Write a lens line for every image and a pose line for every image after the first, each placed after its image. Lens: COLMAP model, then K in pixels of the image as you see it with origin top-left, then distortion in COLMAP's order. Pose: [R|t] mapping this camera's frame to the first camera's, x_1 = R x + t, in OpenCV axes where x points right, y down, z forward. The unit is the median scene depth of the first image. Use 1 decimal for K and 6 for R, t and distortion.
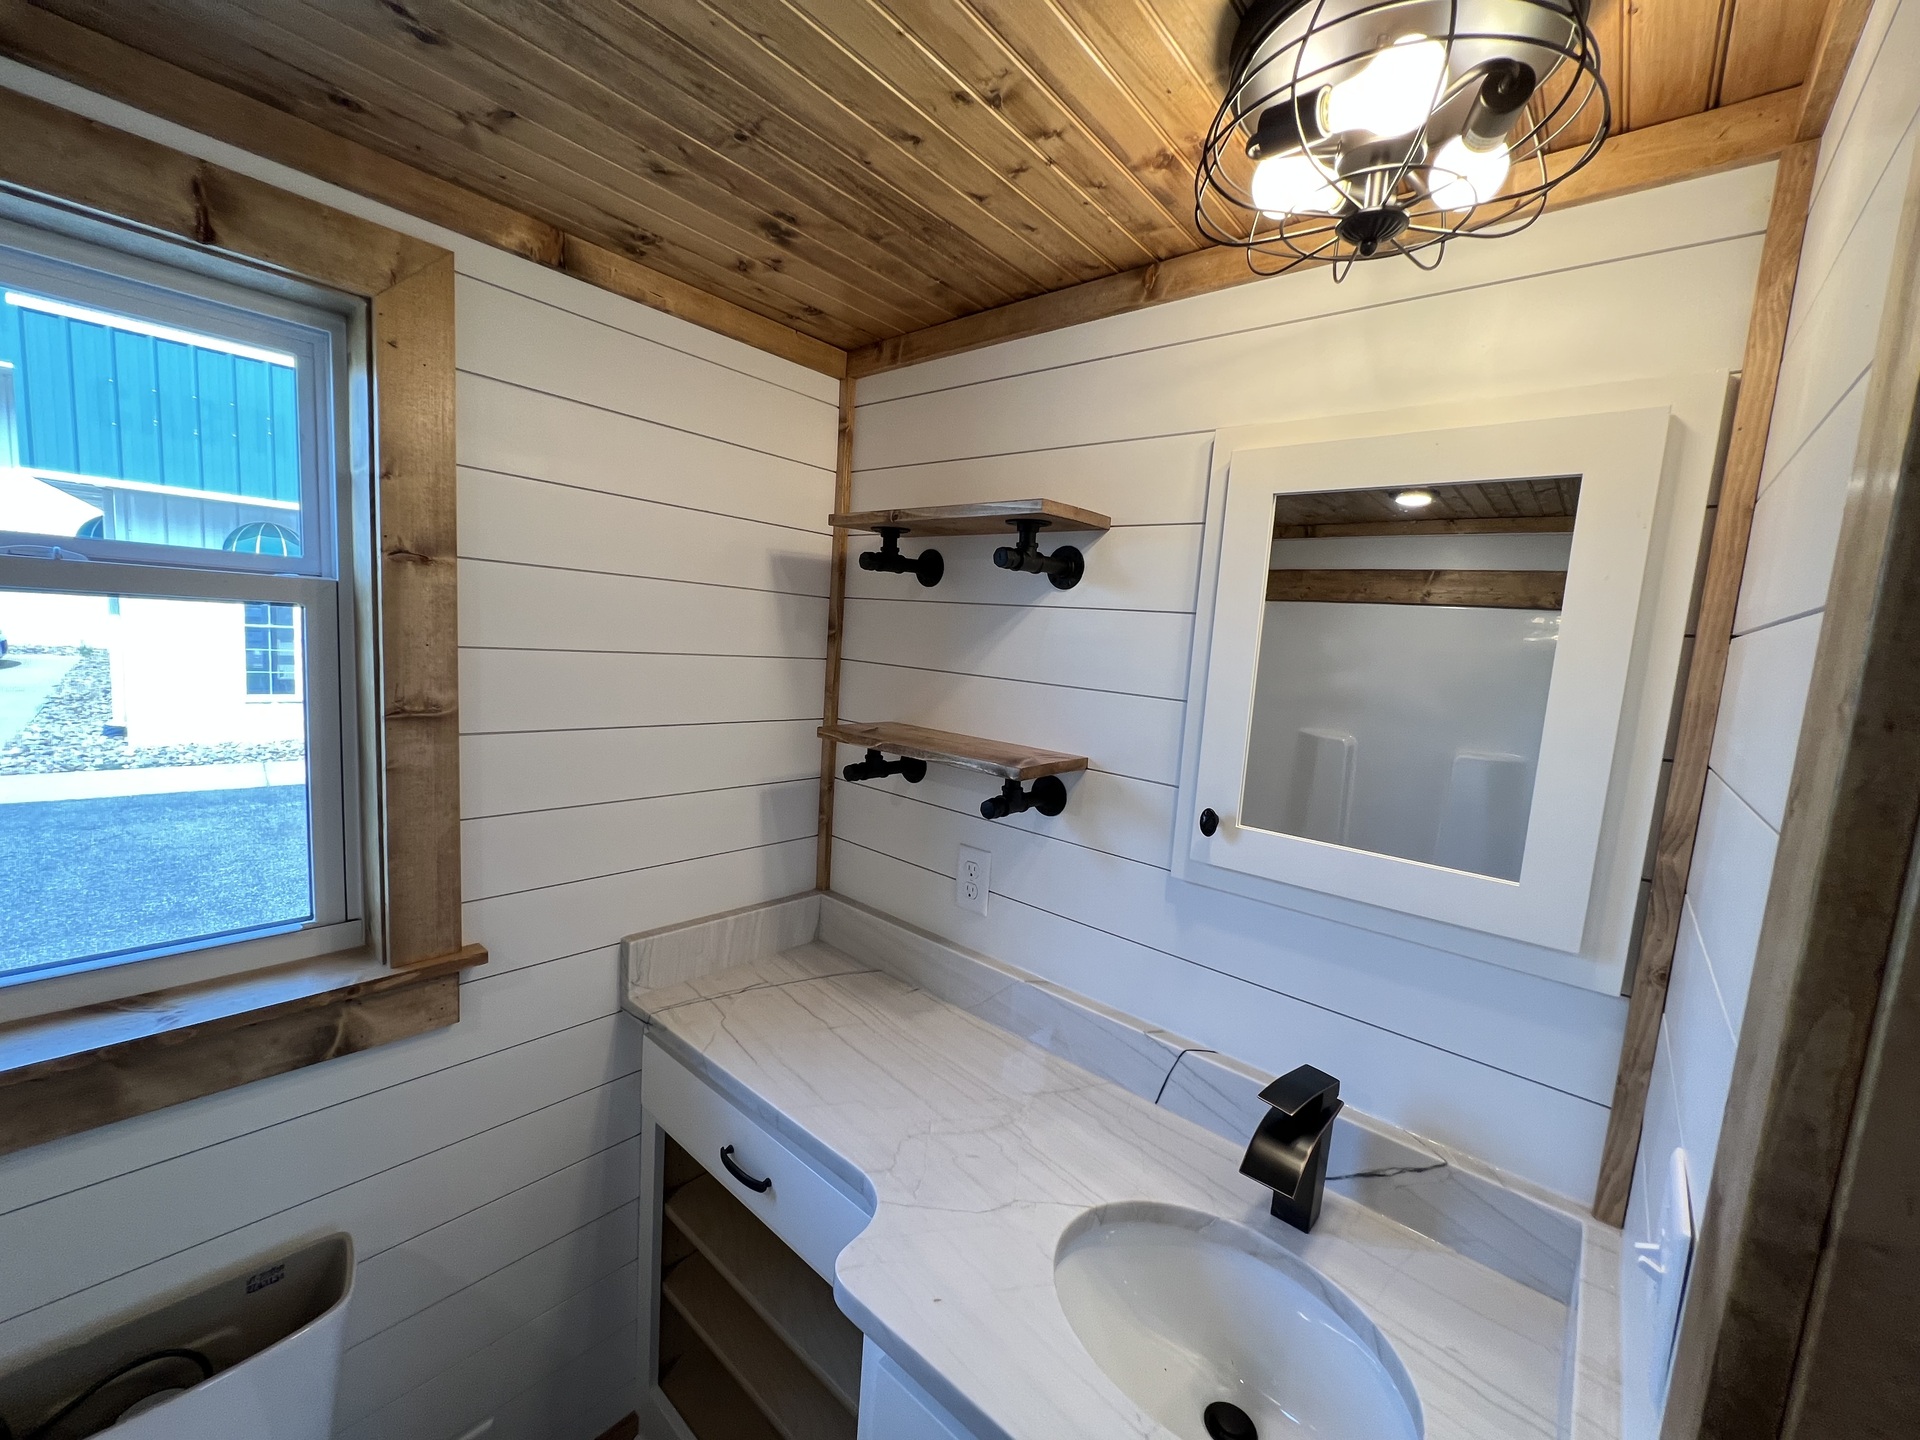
lens RADIAL K [[770.5, 0, 958.2], [0, 770.5, 724.3], [0, 0, 1]] dist [-0.003395, 0.000751]
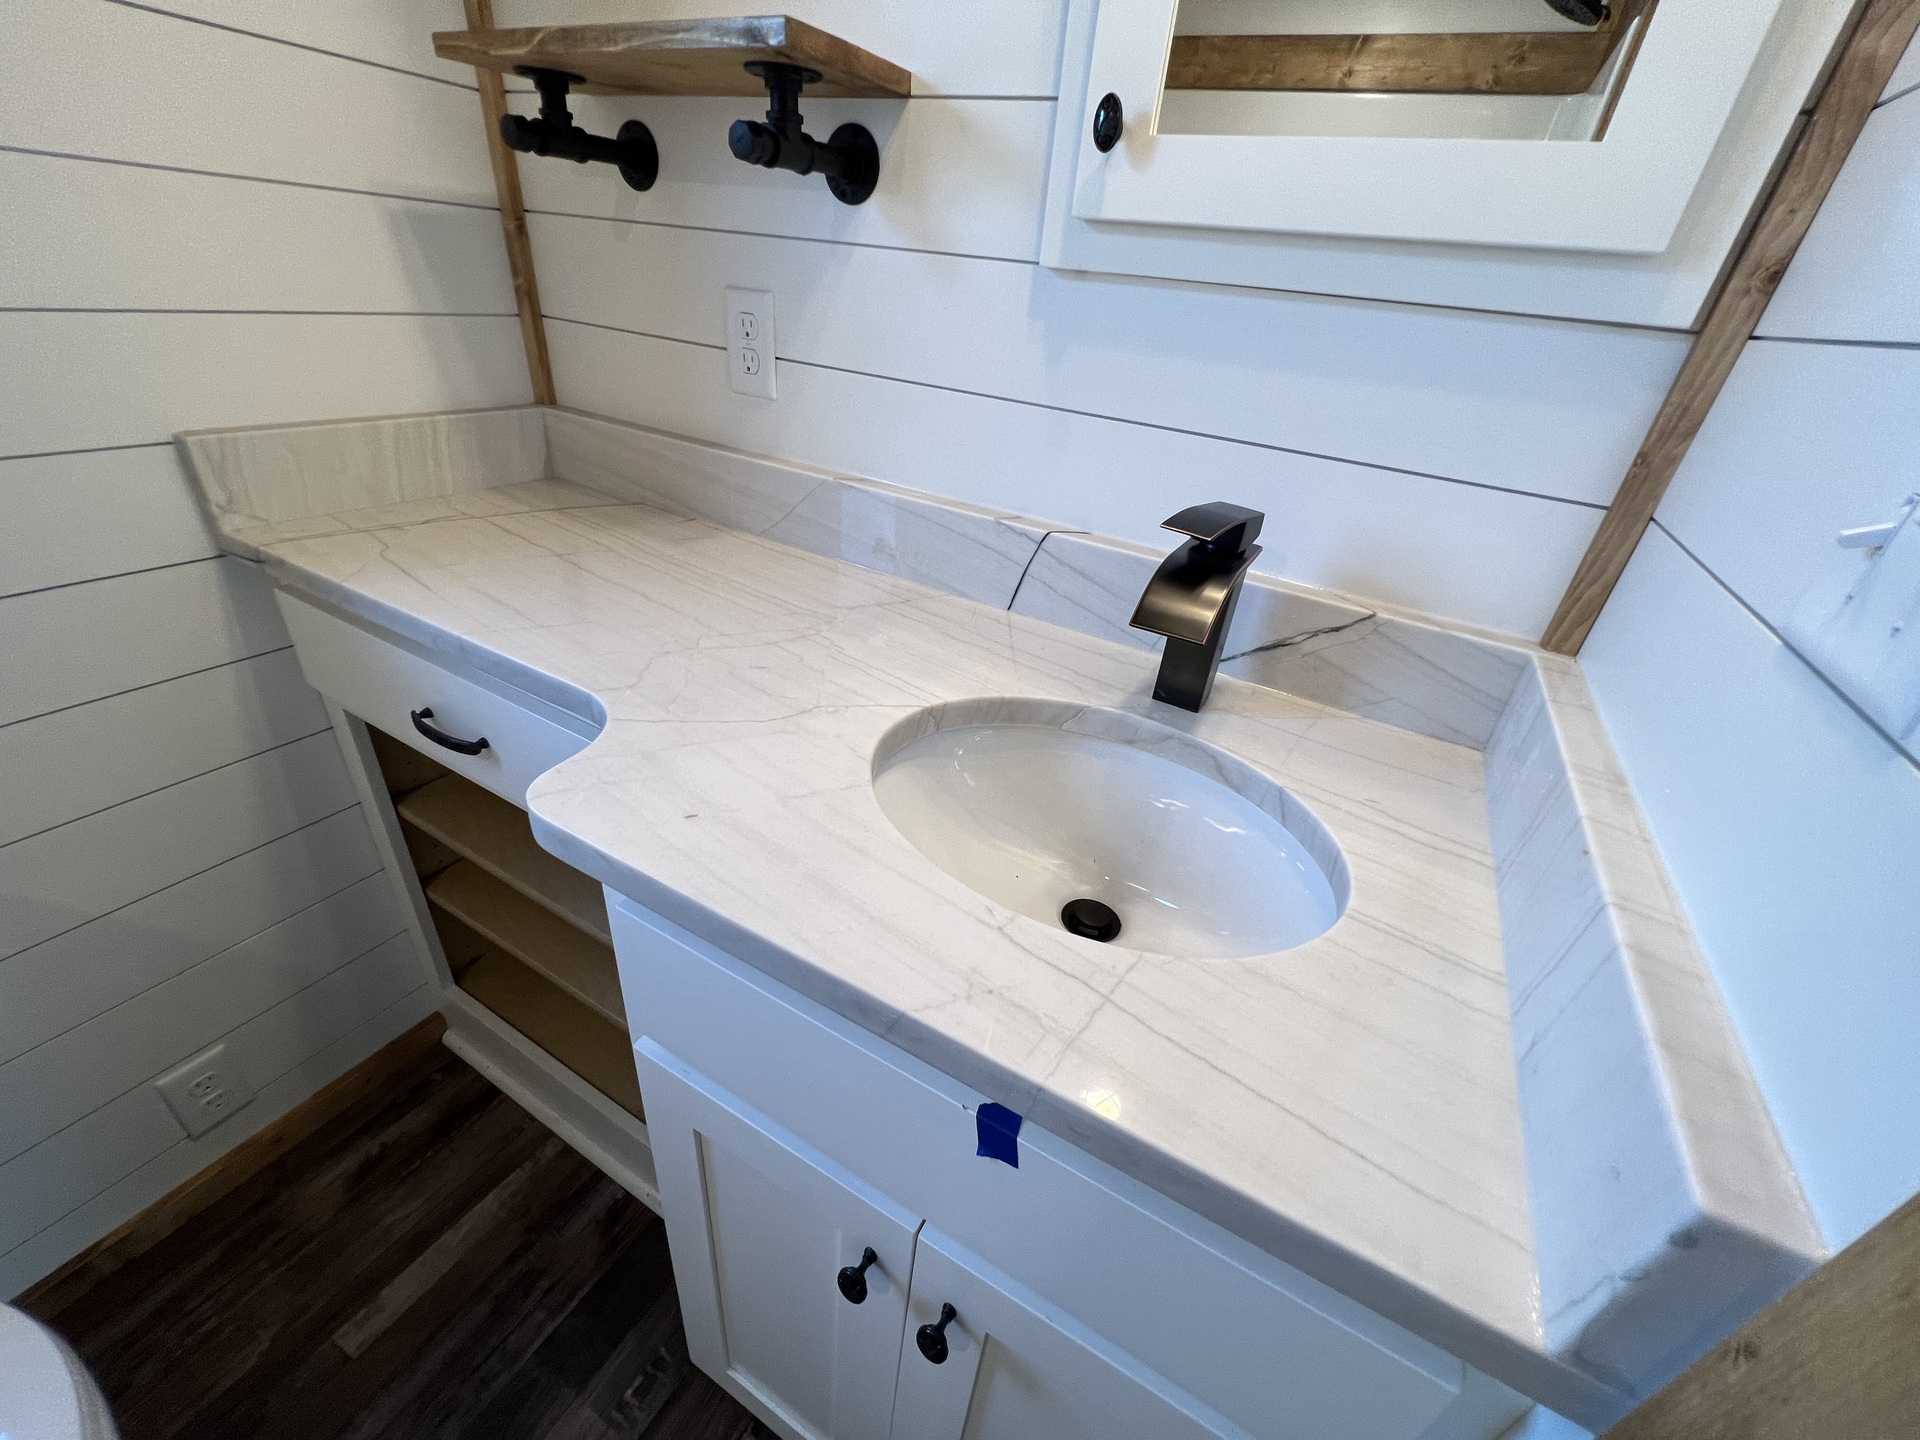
lens RADIAL K [[770.5, 0, 958.2], [0, 770.5, 724.3], [0, 0, 1]] dist [-0.003395, 0.000751]
pose [[0.980487, -0.083974, 0.177745, 0.054627], [0.002687, 0.909812, 0.415013, 0.251394], [-0.196565, -0.406437, 0.892284, 0.248325]]
